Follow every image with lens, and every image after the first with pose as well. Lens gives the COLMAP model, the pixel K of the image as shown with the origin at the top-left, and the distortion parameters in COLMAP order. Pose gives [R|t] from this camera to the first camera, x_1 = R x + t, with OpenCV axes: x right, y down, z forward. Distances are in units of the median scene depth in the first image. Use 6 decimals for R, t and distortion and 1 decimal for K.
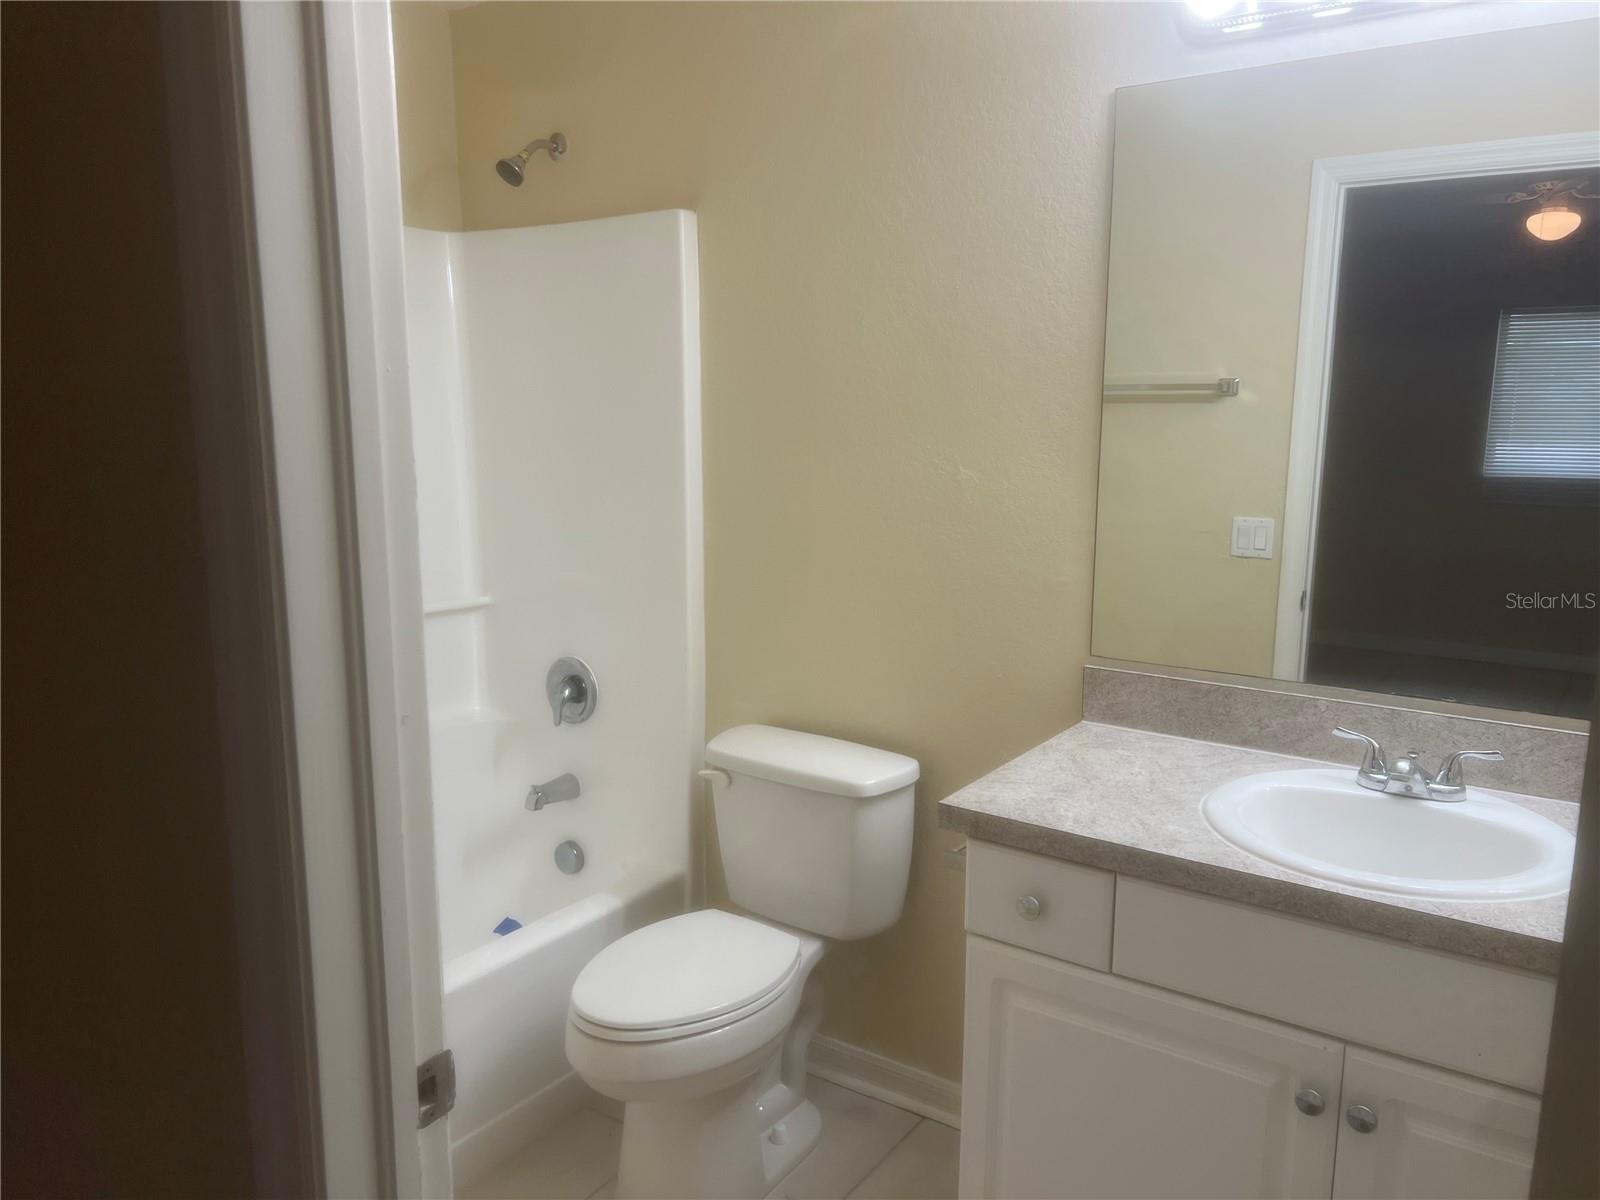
lens RADIAL K [[1210.7, 0, 792.7], [0, 1210.7, 593.0], [0, 0, 1]] dist [0.048197, -0.051974]
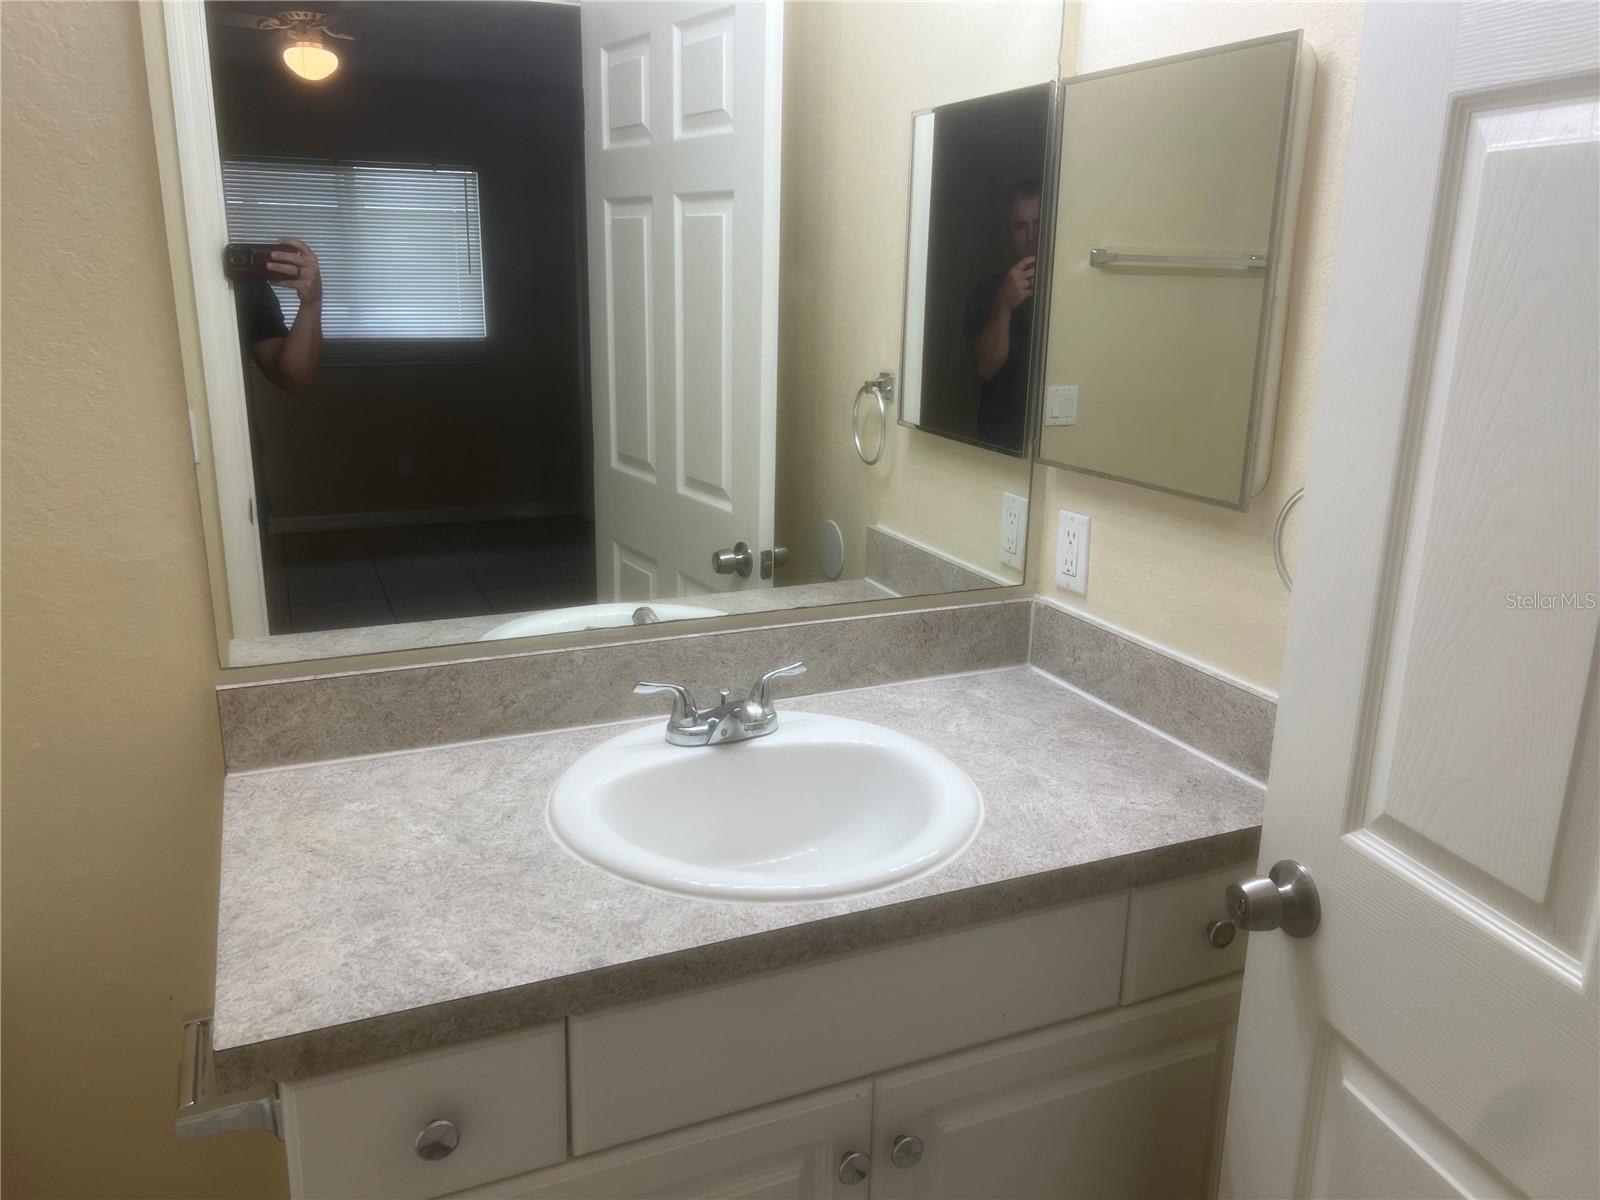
lens RADIAL K [[1210.7, 0, 809.5], [0, 1210.7, 590.2], [0, 0, 1]] dist [0.048197, -0.051974]
pose [[0.502035, -0.217499, 0.837052, -0.117266], [0.122930, 0.975979, 0.179868, -0.064072], [-0.856066, 0.012599, 0.516713, 0.430589]]
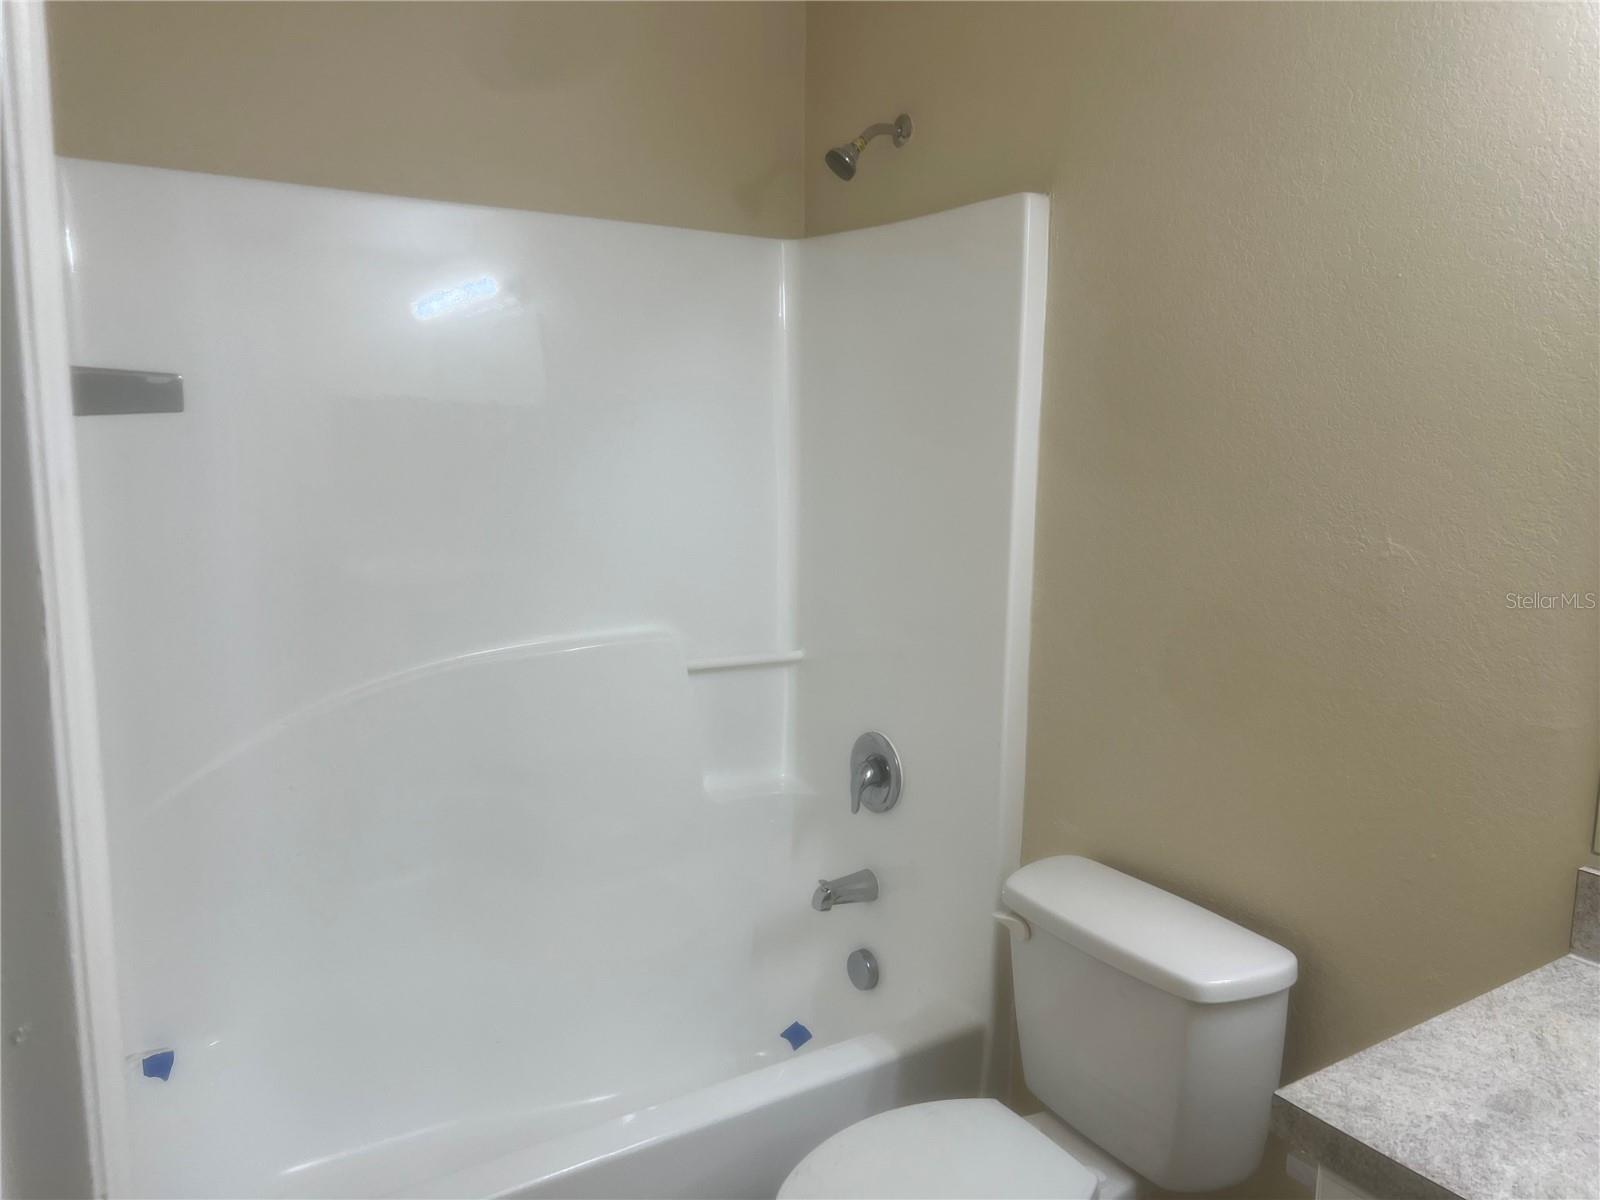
lens RADIAL K [[1210.7, 0, 785.5], [0, 1210.7, 586.3], [0, 0, 1]] dist [0.048197, -0.051974]
pose [[0.927353, 0.059941, -0.369355, 0.086059], [-0.065531, 0.997847, -0.002596, -0.057934], [0.368404, 0.026612, 0.929285, 0.260574]]
